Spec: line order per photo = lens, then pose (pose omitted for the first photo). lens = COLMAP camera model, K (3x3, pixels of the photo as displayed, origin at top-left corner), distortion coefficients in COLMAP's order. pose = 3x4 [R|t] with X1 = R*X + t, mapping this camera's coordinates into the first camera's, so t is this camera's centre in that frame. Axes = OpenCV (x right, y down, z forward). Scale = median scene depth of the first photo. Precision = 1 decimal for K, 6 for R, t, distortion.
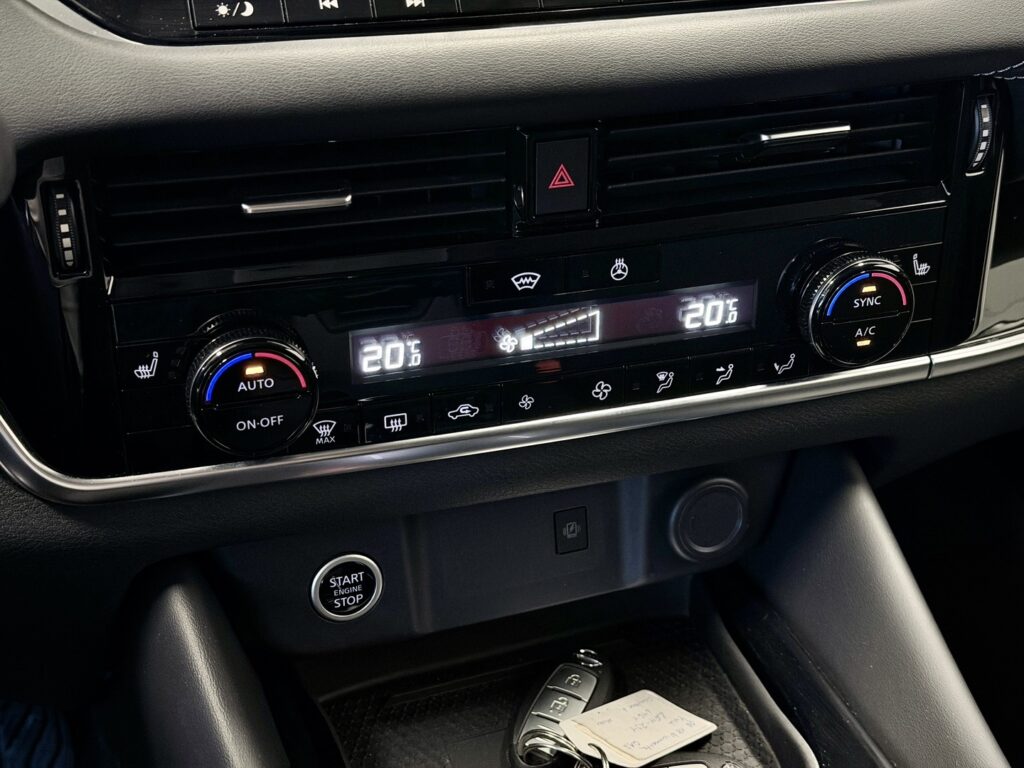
lens RADIAL K [[1484.7, 0, 518.4], [0, 1484.7, 385.7], [0, 0, 1]] dist [0.117598, 0.000000]
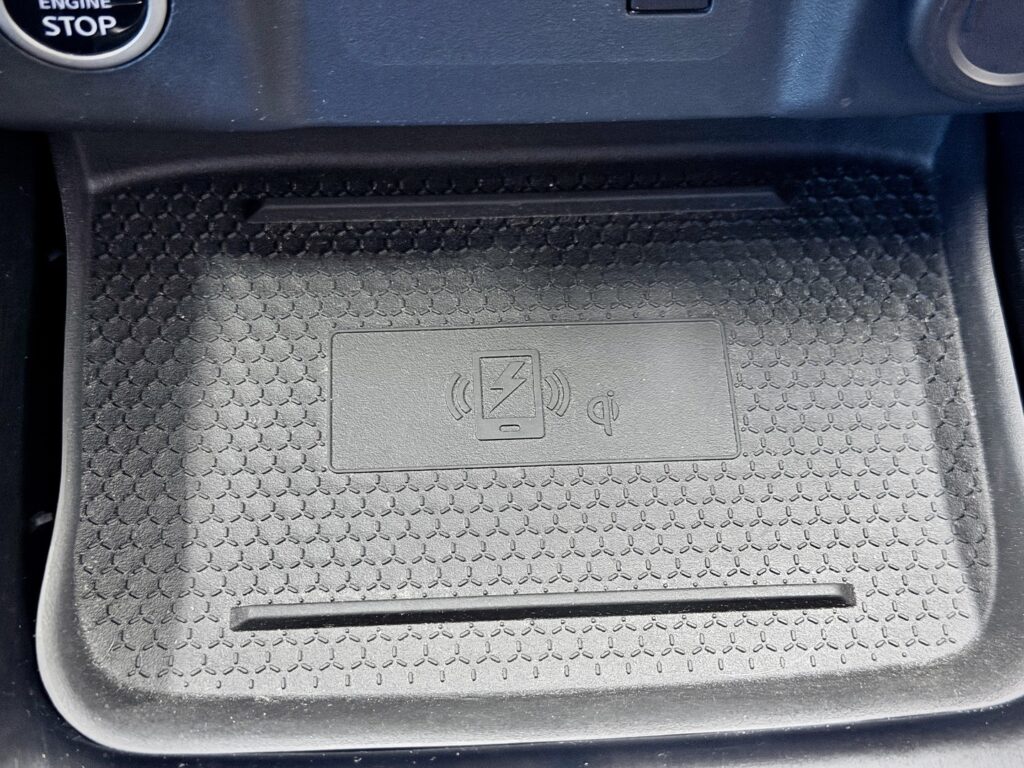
lens RADIAL K [[1484.7, 0, 510.6], [0, 1484.7, 381.2], [0, 0, 1]] dist [0.117598, 0.000000]
pose [[0.950172, 0.271636, -0.152930, 0.083658], [-0.168740, 0.860688, 0.480358, 0.005011], [0.262107, -0.430617, 0.863637, 0.553520]]
